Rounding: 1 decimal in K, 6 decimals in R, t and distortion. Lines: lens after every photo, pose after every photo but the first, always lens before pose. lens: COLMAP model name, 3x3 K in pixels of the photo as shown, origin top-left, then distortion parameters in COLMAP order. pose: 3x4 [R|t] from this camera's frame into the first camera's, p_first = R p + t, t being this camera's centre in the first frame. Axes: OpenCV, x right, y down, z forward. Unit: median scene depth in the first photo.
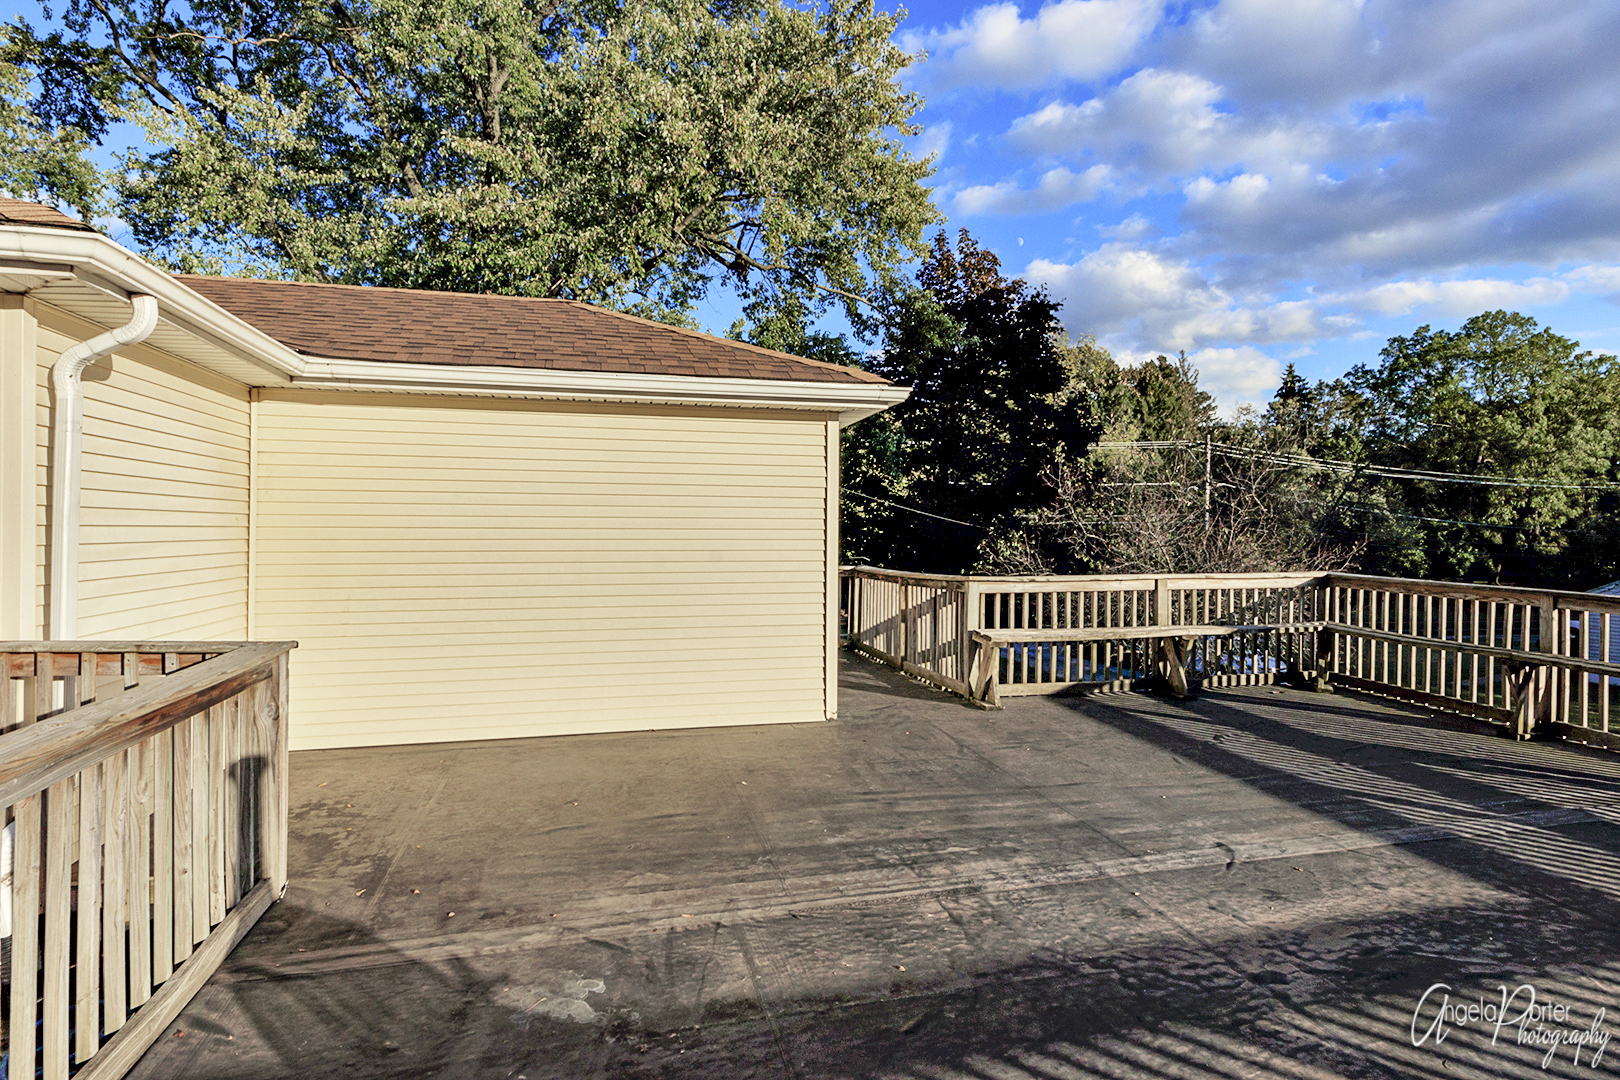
lens RADIAL K [[850.1, 0, 811.3], [0, 850.1, 535.0], [0, 0, 1]] dist [0.000717, -0.000481]
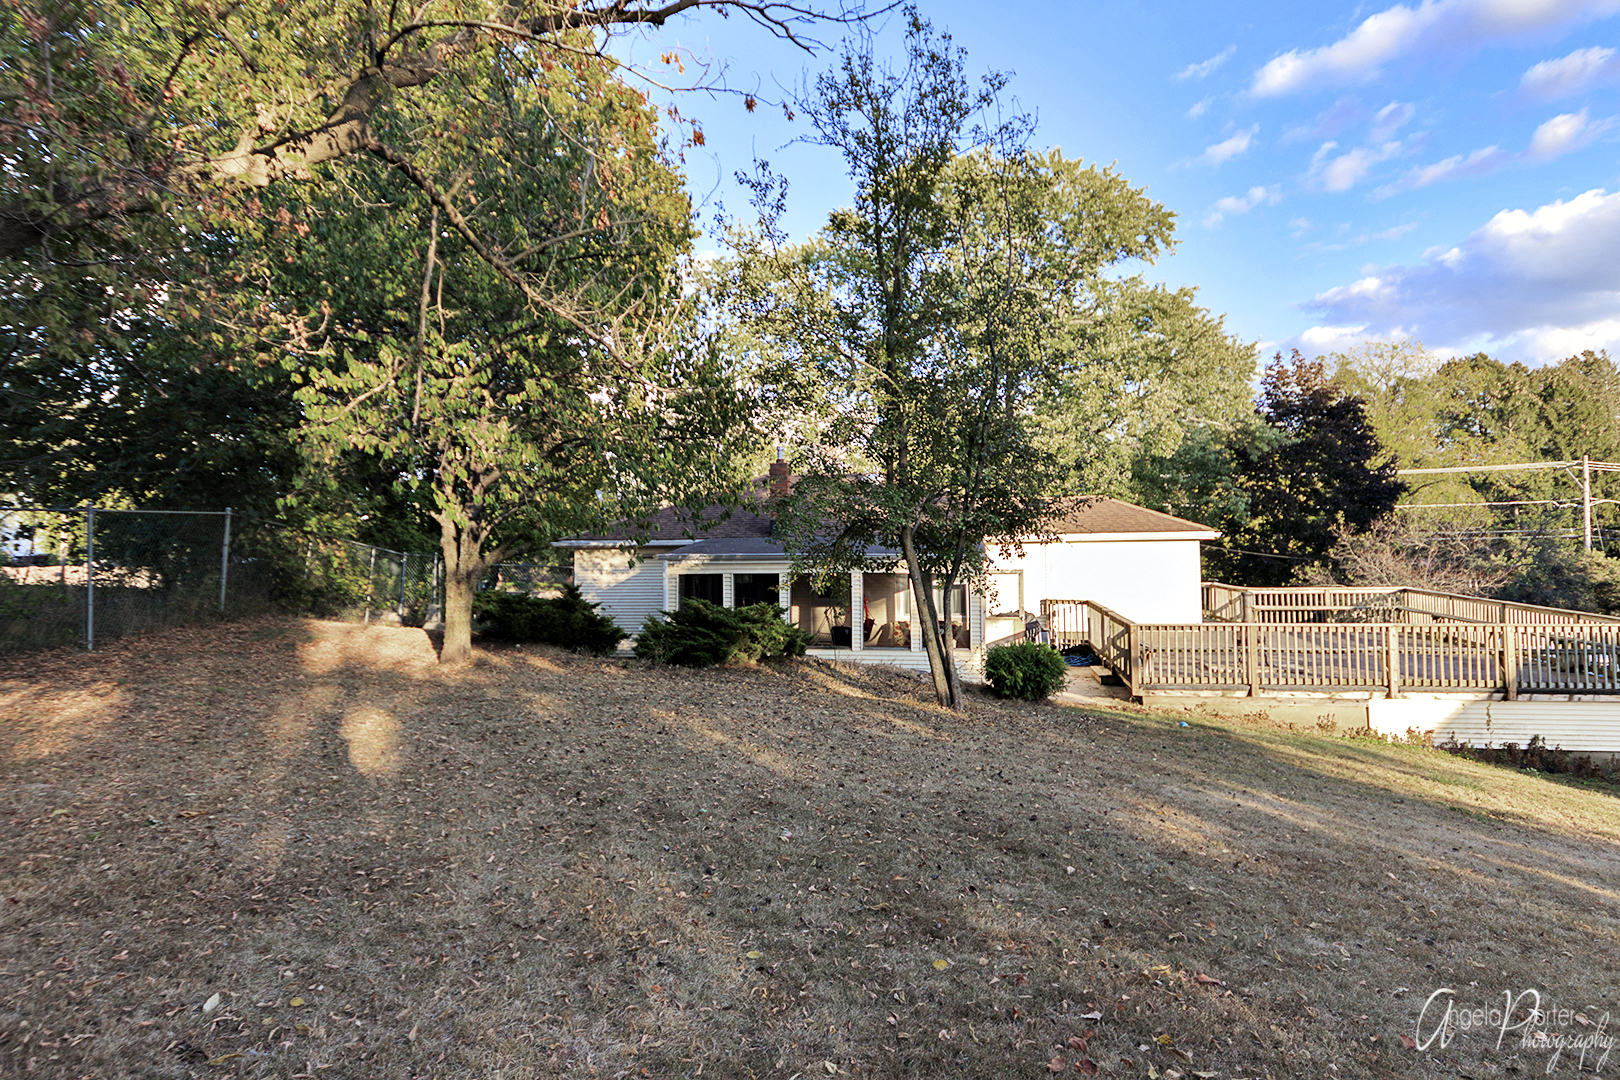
lens RADIAL K [[850.1, 0, 807.2], [0, 850.1, 528.9], [0, 0, 1]] dist [0.000717, -0.000481]
pose [[0.917540, -0.017195, -0.397271, -0.024600], [0.011643, 0.999798, -0.016383, -0.055457], [0.397472, 0.010406, 0.917555, -1.029810]]
